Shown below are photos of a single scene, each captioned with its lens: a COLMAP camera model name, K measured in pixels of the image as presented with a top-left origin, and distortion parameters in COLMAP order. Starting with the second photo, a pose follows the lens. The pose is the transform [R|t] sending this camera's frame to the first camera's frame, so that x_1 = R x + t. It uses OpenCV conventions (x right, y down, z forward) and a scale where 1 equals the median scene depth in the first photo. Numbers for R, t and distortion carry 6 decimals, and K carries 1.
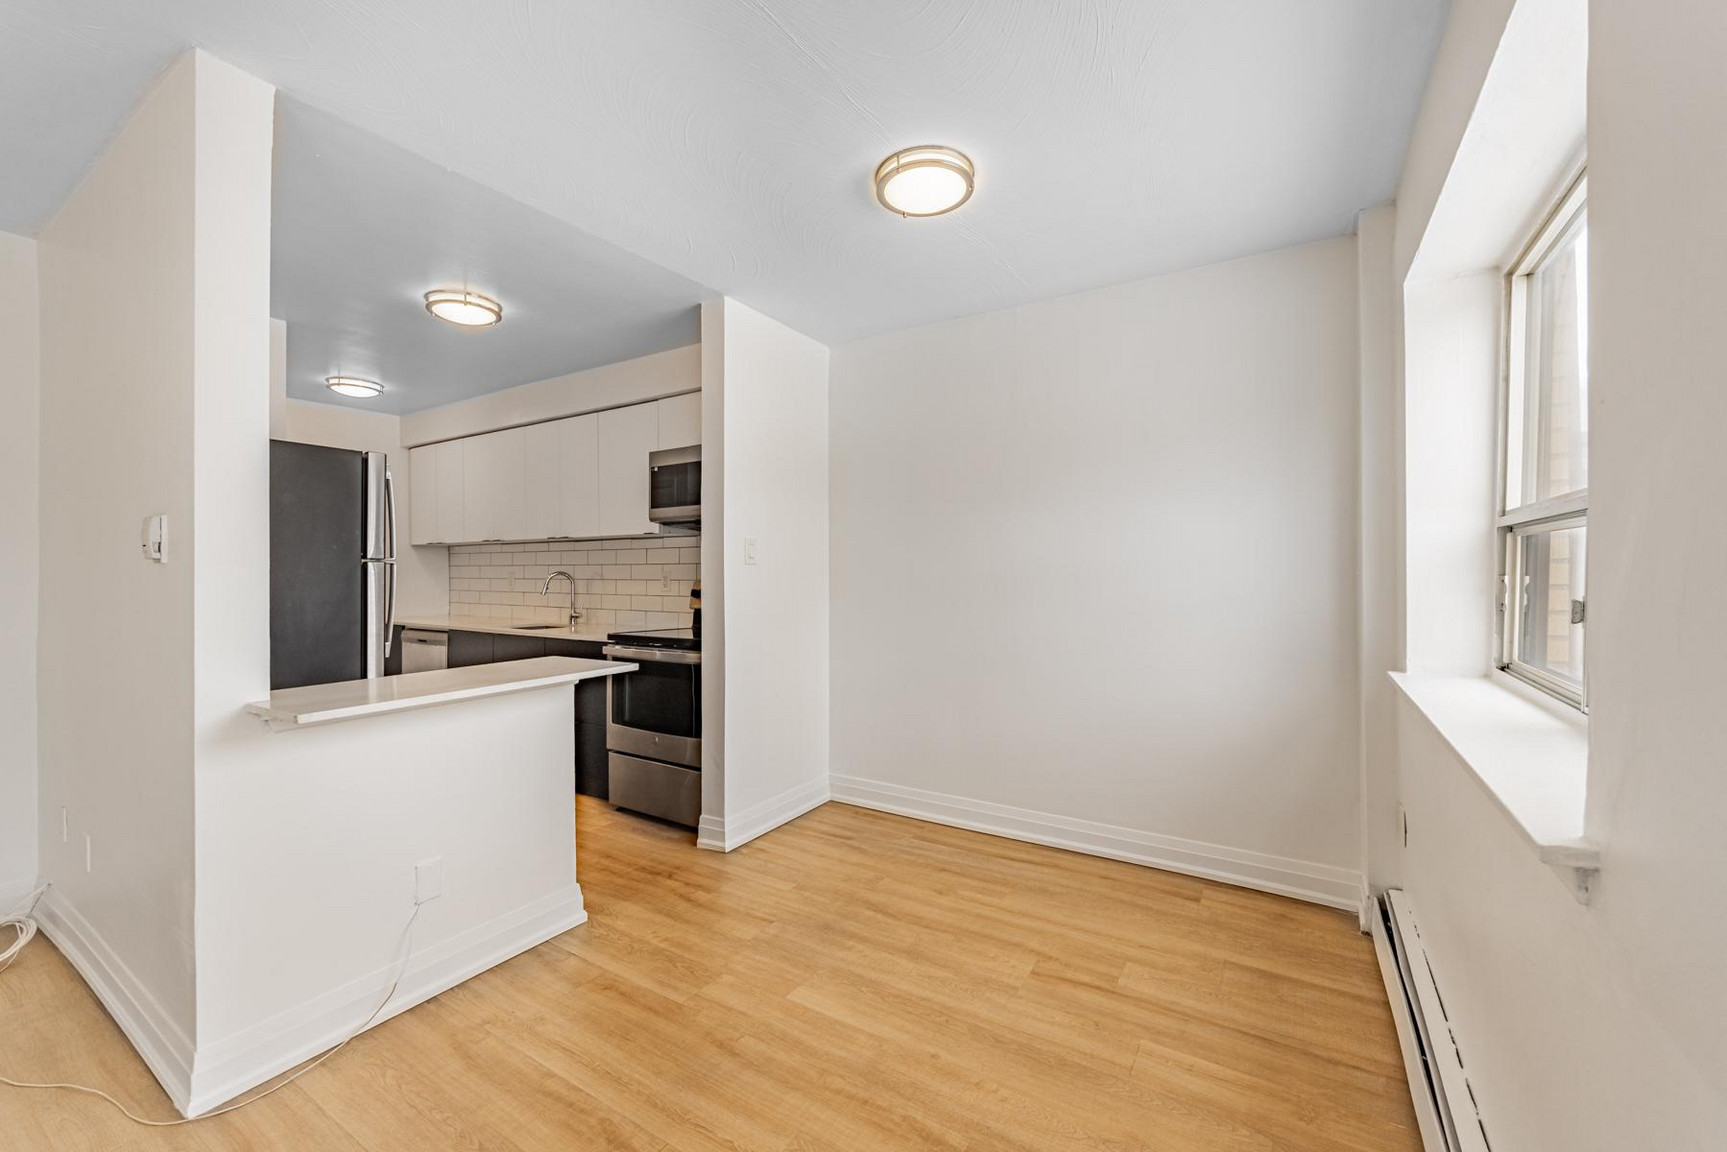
lens RADIAL K [[686.2, 0, 868.6], [0, 686.2, 569.5], [0, 0, 1]] dist [0.000225, -0.000330]
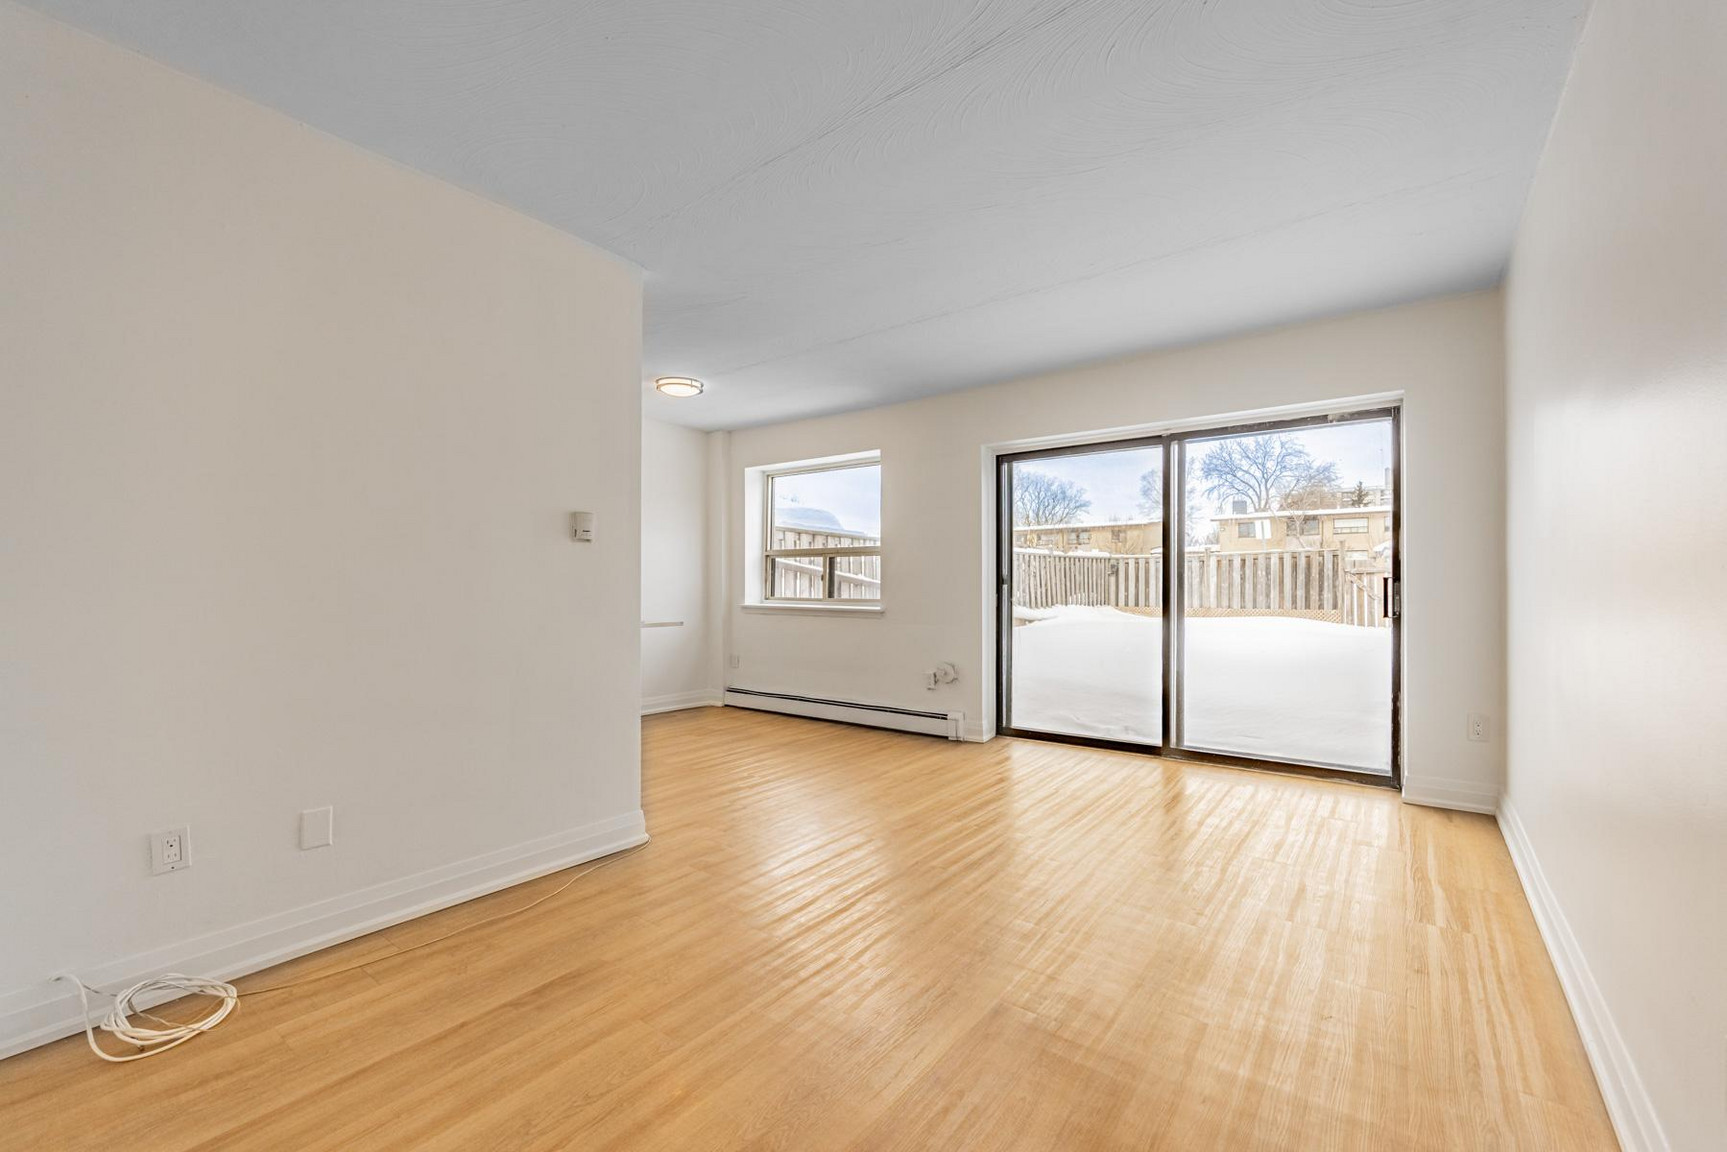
lens RADIAL K [[704.2, 0, 913.4], [0, 704.2, 586.3], [0, 0, 1]] dist [-0.000109, 0.000057]
pose [[0.061327, -0.000385, 0.998118, -1.825032], [-0.003619, 0.999993, 0.000608, 0.061218], [-0.998111, -0.003649, 0.061325, 0.099804]]
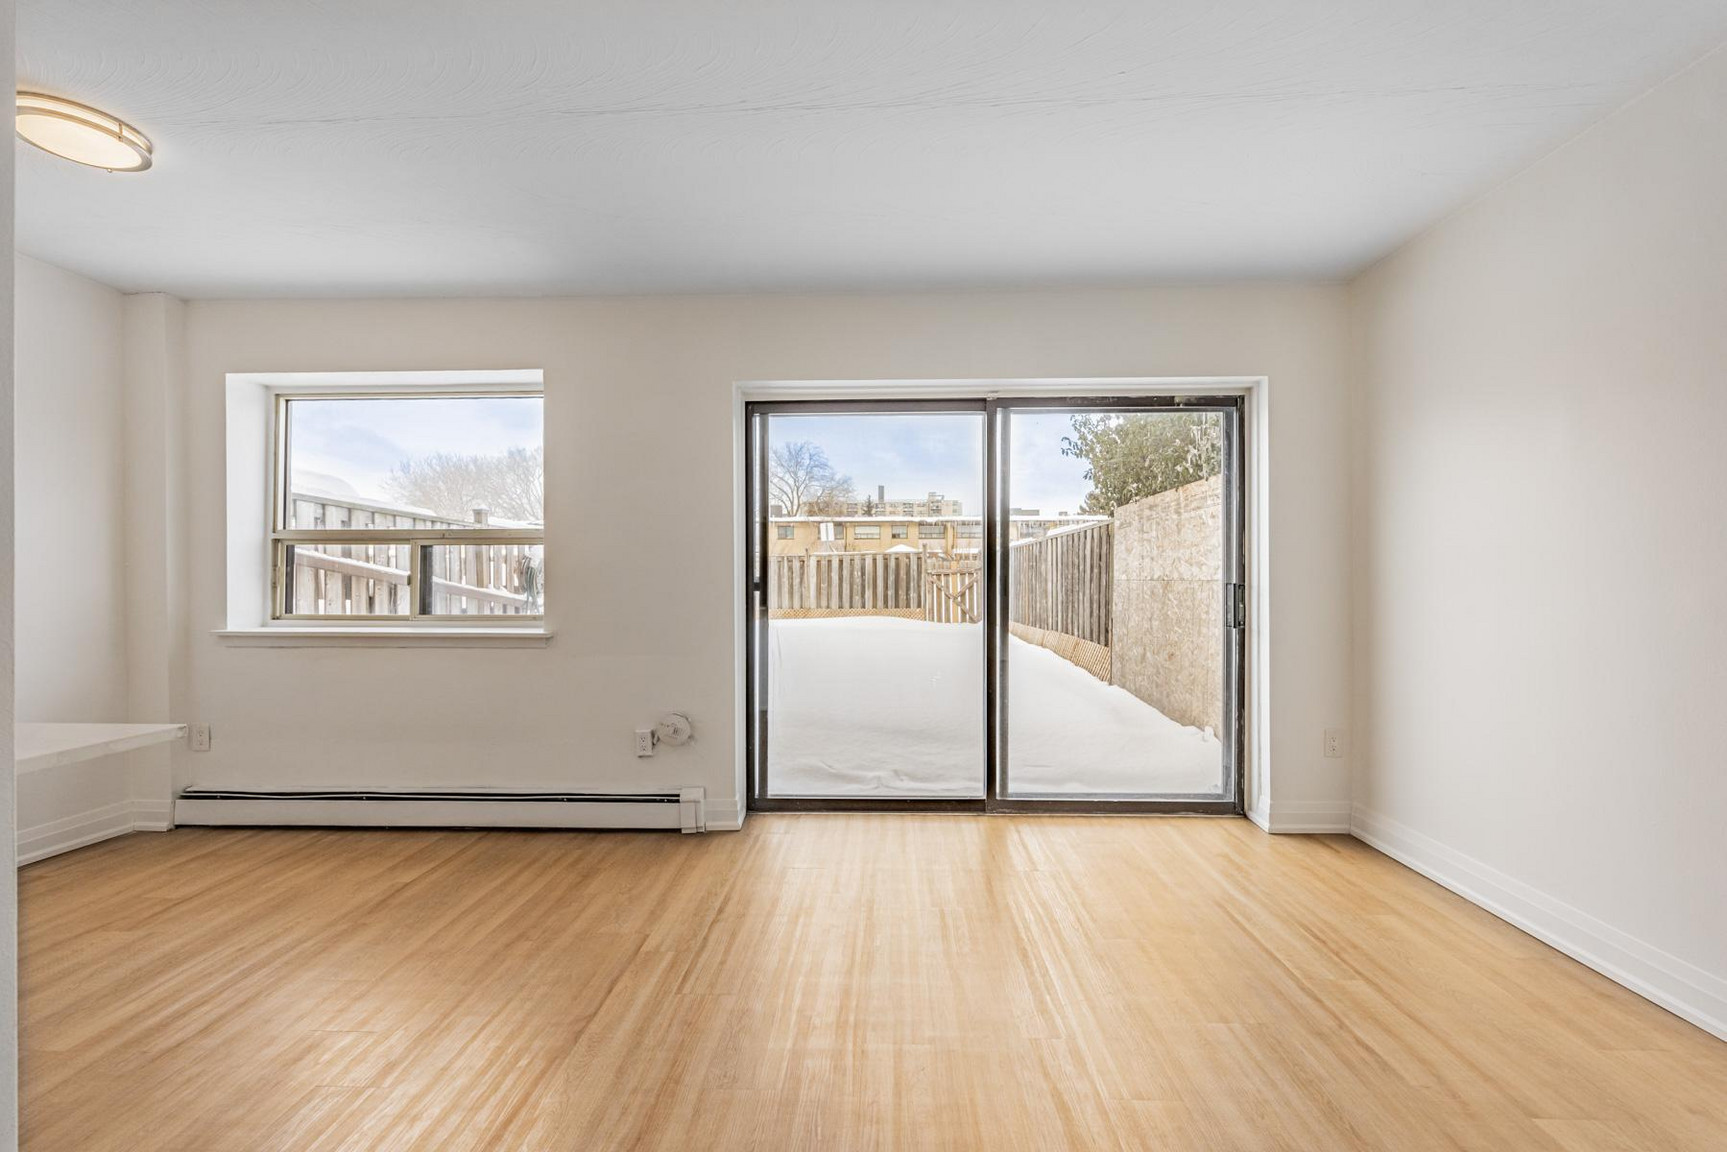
lens RADIAL K [[704.4, 0, 864.1], [0, 704.4, 583.8], [0, 0, 1]] dist [-0.000003, 0.000023]
pose [[-0.495515, 0.001697, 0.868598, -1.102300], [0.000071, 0.999998, -0.001914, 0.044226], [-0.868600, -0.000887, -0.495514, 0.470449]]
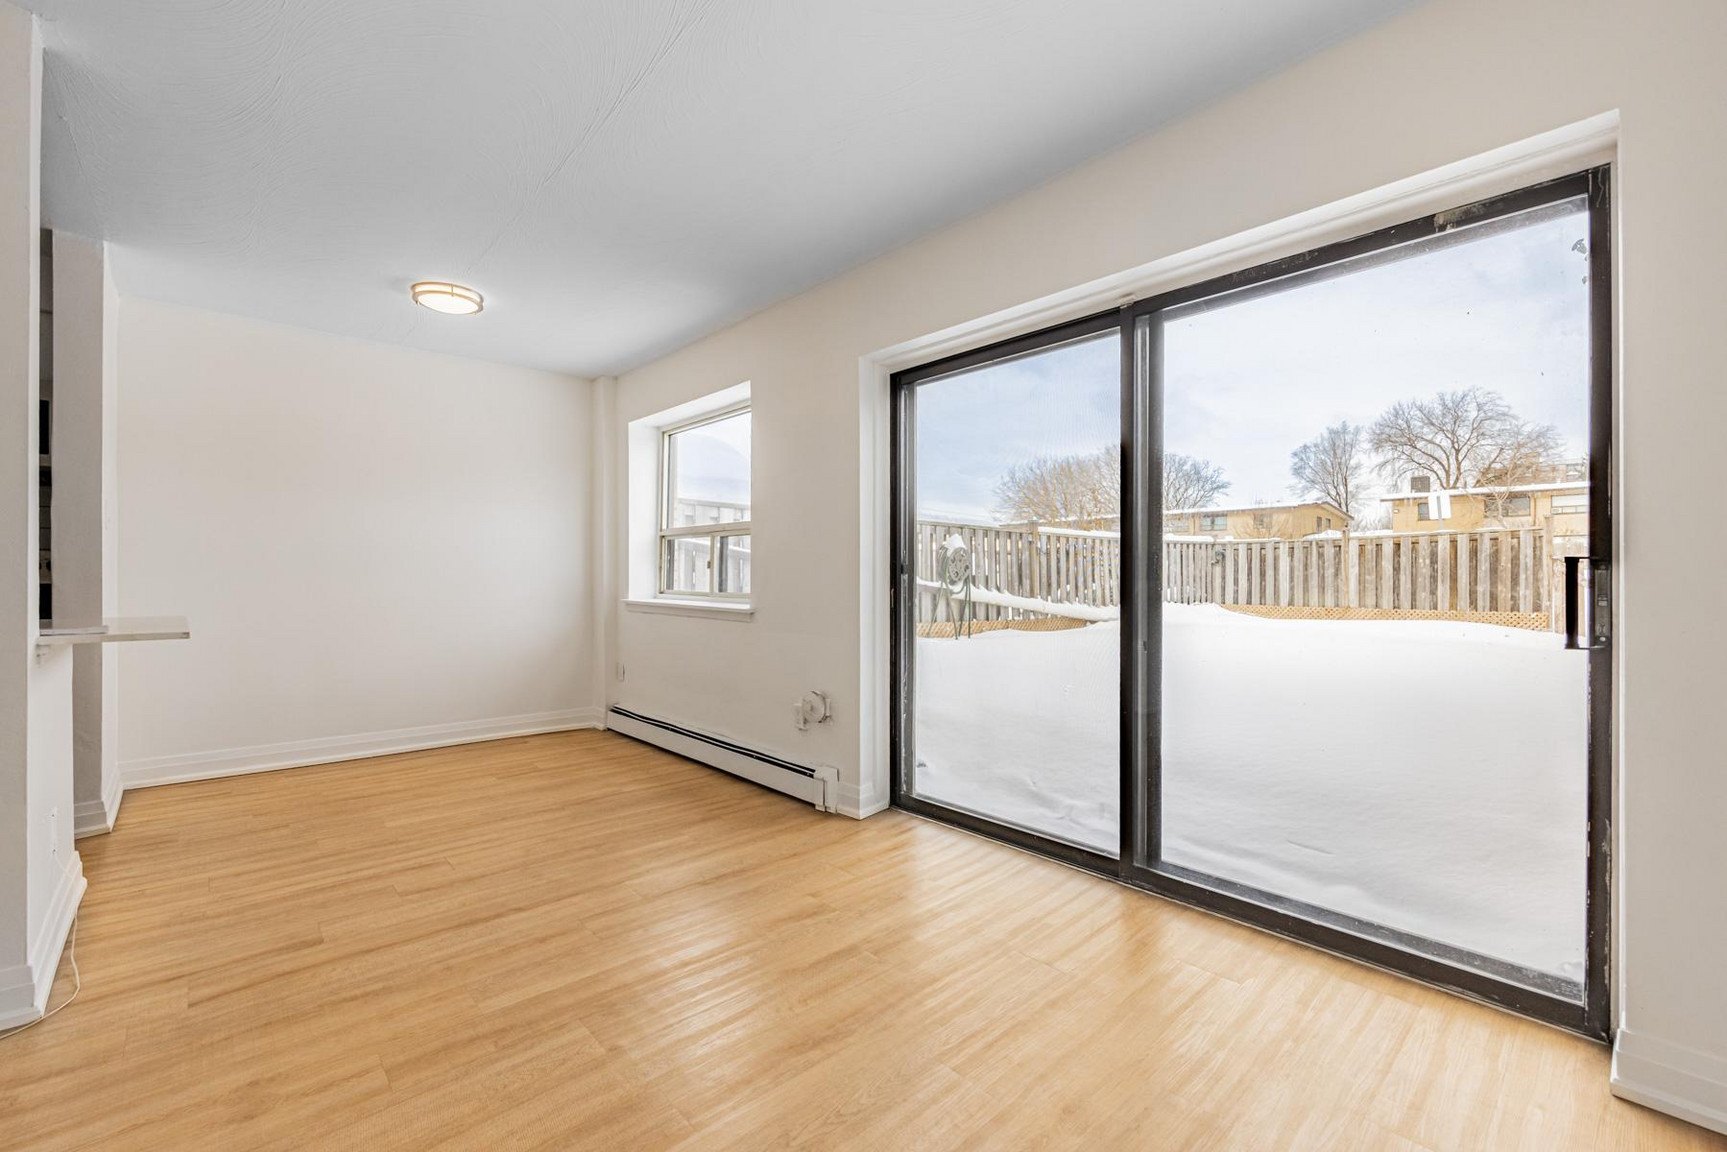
lens RADIAL K [[734.8, 0, 885.7], [0, 734.8, 575.6], [0, 0, 1]] dist [0.000075, -0.000026]
pose [[0.259843, 0.003446, 0.965645, -1.113989], [-0.007144, 0.999973, -0.001646, 0.062711], [-0.965624, -0.006470, 0.259861, -0.361030]]
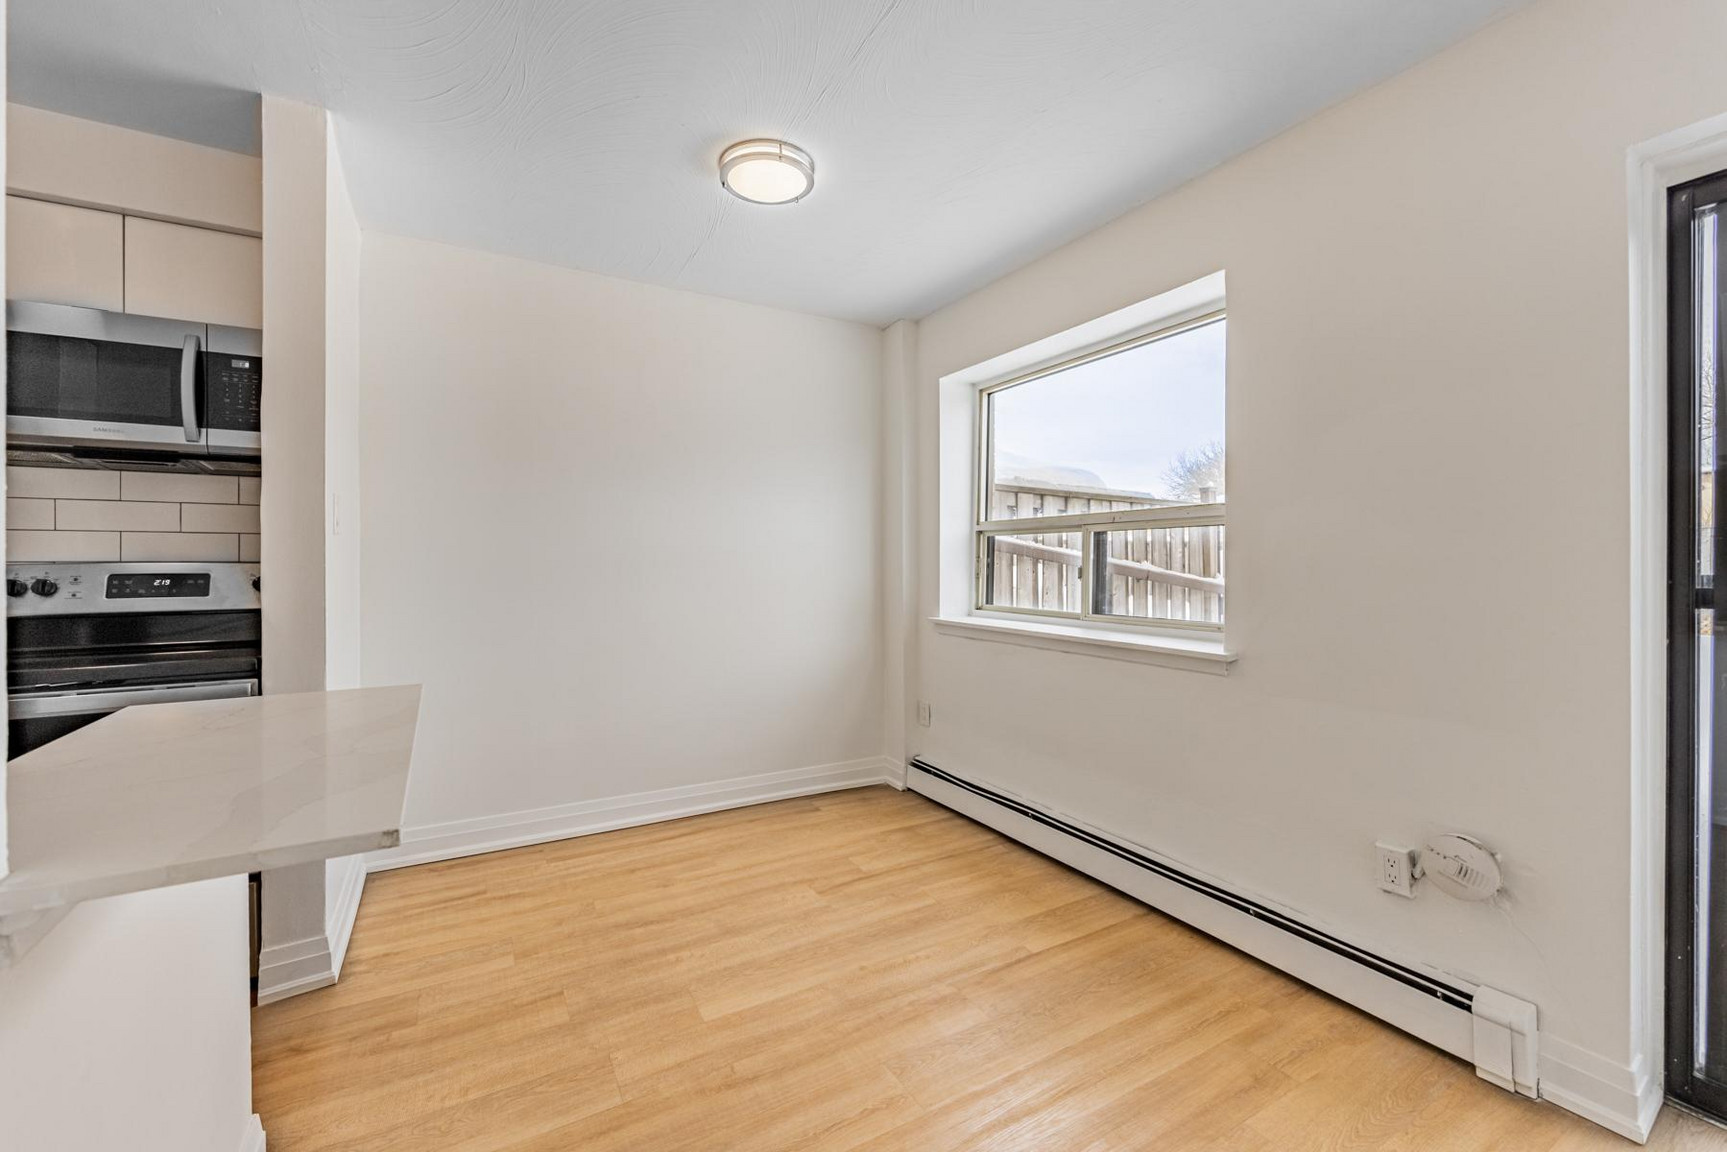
lens RADIAL K [[702.4, 0, 856.6], [0, 702.4, 566.2], [0, 0, 1]] dist [-0.002171, -0.000024]
pose [[0.479980, 0.001912, 0.877277, -0.673424], [-0.005497, 0.999985, 0.000828, 0.023956], [-0.877262, -0.005220, 0.479984, 0.318807]]
